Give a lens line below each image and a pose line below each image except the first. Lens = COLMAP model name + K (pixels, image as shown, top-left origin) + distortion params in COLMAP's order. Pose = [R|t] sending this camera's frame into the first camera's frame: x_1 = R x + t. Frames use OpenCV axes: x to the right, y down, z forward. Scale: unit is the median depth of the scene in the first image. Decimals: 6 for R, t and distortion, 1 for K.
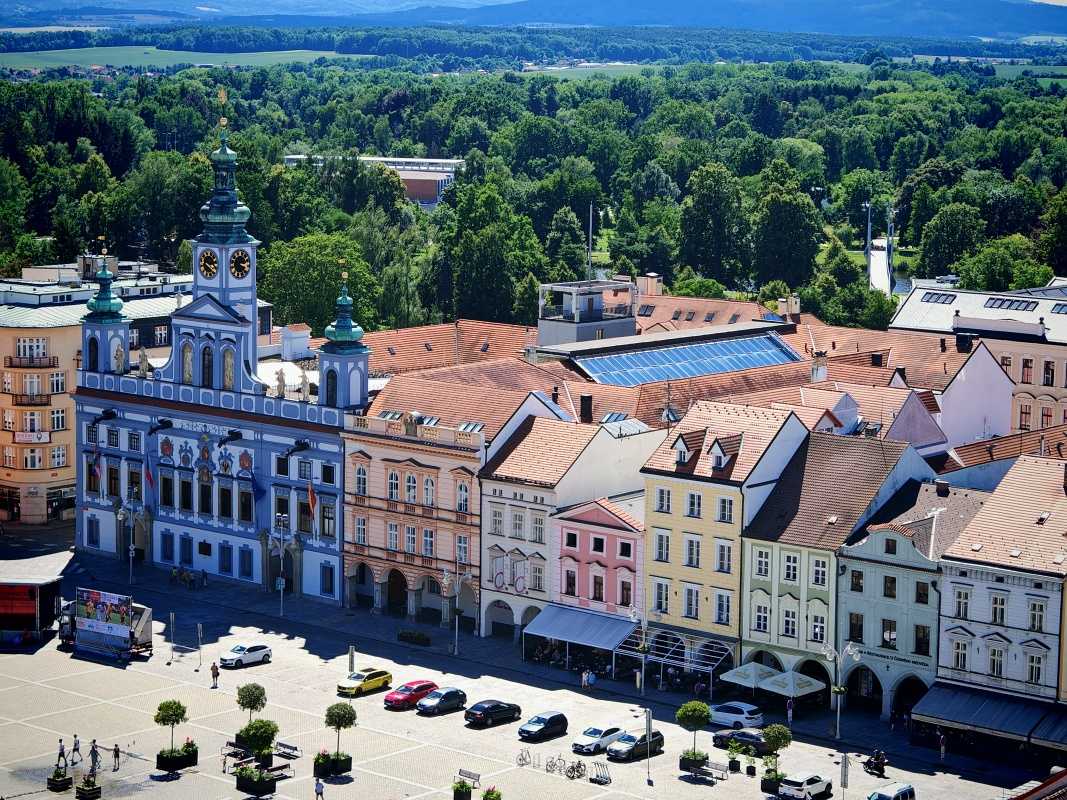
lens RADIAL K [[2455.6, 0, 533.5], [0, 2455.6, 400.0], [0, 0, 1]] dist [0.128653, -0.281404]
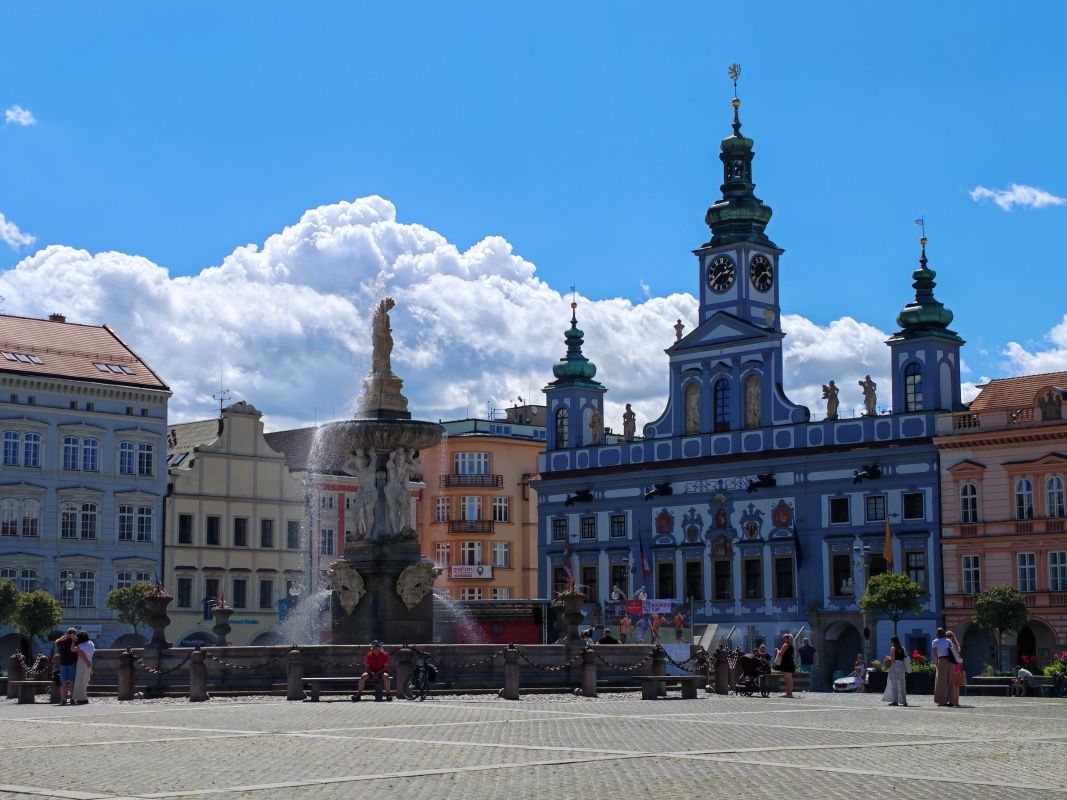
lens RADIAL K [[1909.9, 0, 507.0], [0, 1909.9, 398.8], [0, 0, 1]] dist [0.165983, -0.087343]
pose [[0.994135, -0.032807, -0.103047, -0.136846], [0.003411, 0.961913, -0.273335, 0.147898], [0.108090, 0.271381, 0.956383, 0.415700]]
